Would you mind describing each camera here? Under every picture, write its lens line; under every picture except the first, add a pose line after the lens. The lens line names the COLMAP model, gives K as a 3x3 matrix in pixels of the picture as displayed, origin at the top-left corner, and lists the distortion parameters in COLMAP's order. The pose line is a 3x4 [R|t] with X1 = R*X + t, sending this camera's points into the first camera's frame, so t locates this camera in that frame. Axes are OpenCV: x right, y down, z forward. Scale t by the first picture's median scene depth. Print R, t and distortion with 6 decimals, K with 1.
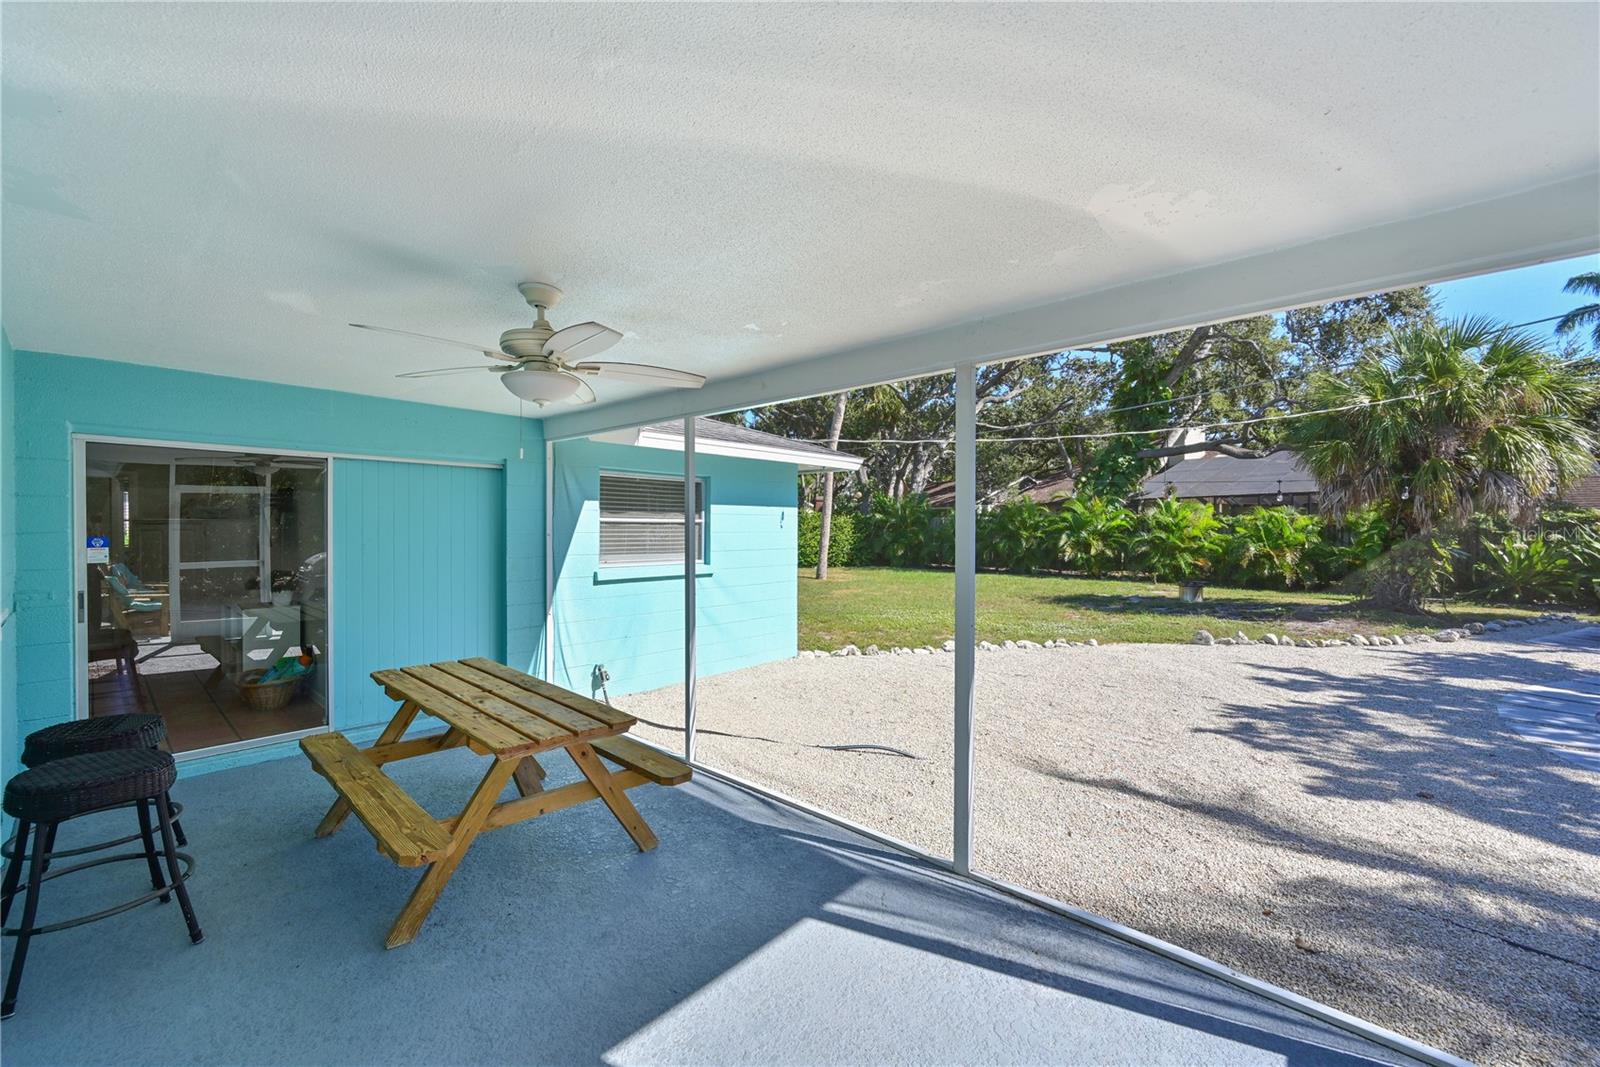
lens RADIAL K [[644.5, 0, 800.5], [0, 644.5, 538.7], [0, 0, 1]] dist [-0.000709, 0.000006]
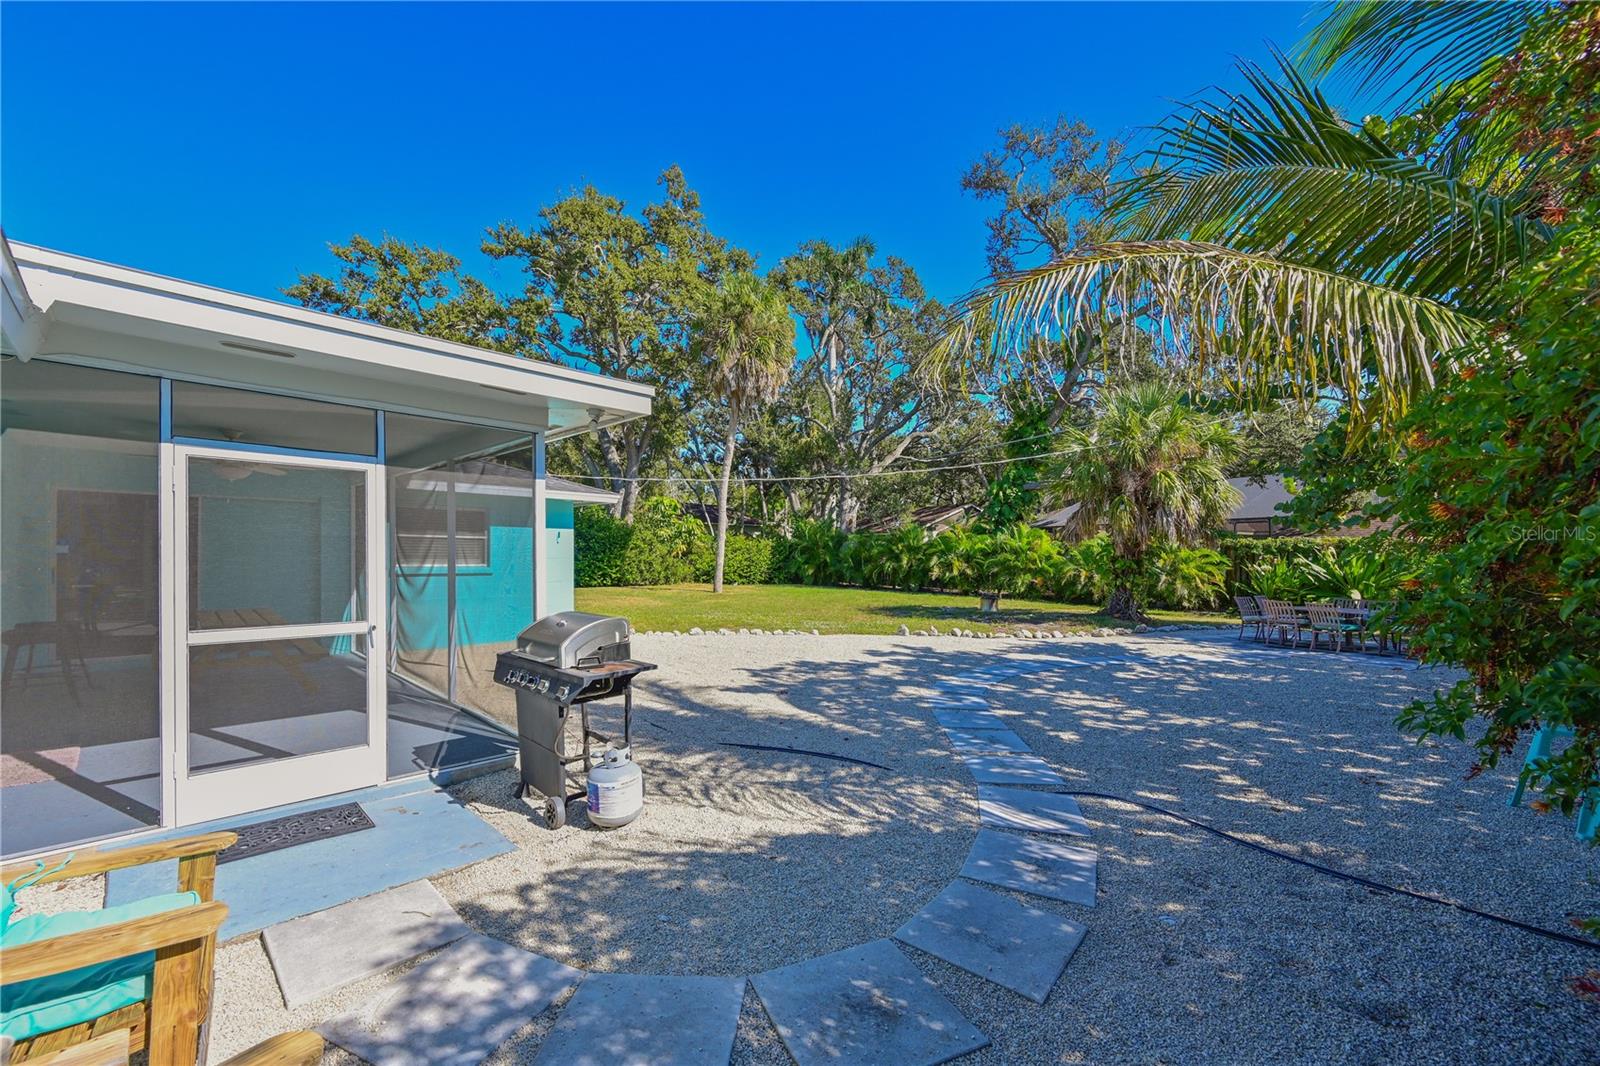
lens RADIAL K [[642.3, 0, 802.9], [0, 642.3, 554.1], [0, 0, 1]] dist [-0.000999, -0.000056]
pose [[0.999450, 0.008307, -0.032099, 0.296491], [-0.008776, 0.999856, -0.014497, 0.010866], [0.031974, 0.014771, 0.999380, -0.216674]]
